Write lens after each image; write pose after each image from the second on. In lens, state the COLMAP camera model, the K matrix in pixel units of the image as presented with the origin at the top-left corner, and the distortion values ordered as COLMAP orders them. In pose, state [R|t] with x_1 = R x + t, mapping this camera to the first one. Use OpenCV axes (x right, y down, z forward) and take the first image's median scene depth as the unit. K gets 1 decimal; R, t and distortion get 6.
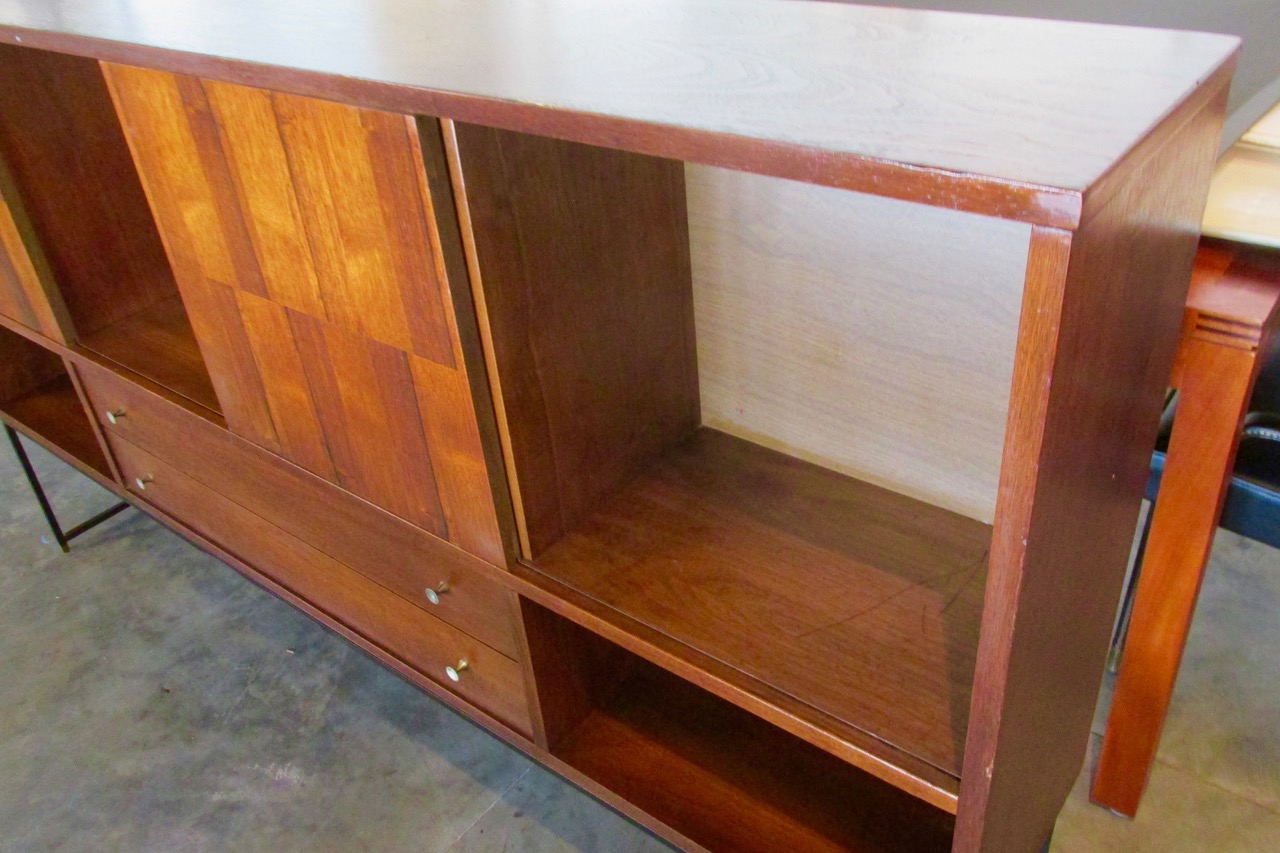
lens RADIAL K [[1067.0, 0, 640.5], [0, 1067.0, 421.7], [0, 0, 1]] dist [-0.017357, -0.008174]
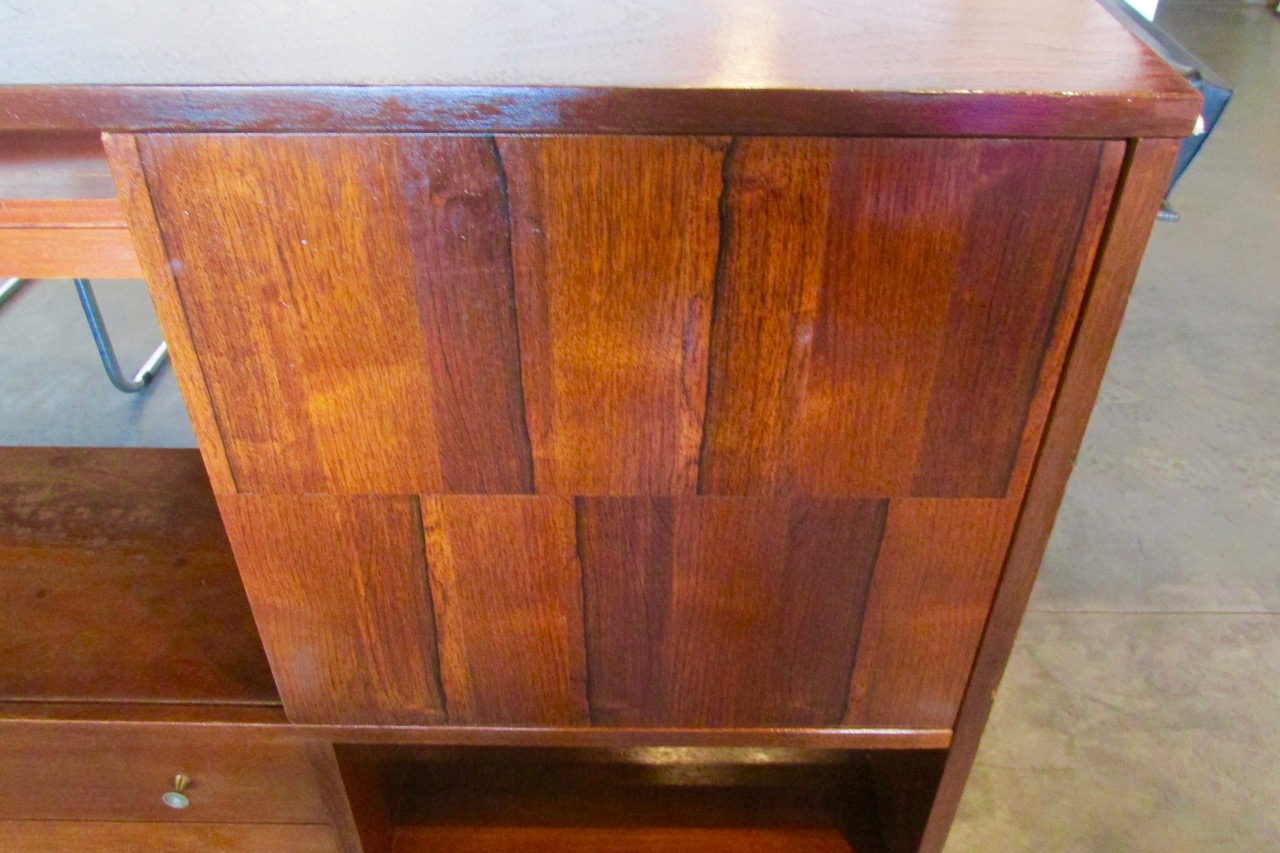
lens RADIAL K [[1067.0, 0, 638.8], [0, 1067.0, 432.9], [0, 0, 1]] dist [-0.017357, -0.008174]
pose [[0.788590, -0.303081, 0.535040, -0.675262], [0.274188, 0.952122, 0.135220, -0.233462], [-0.550405, 0.040069, 0.833935, 0.524913]]
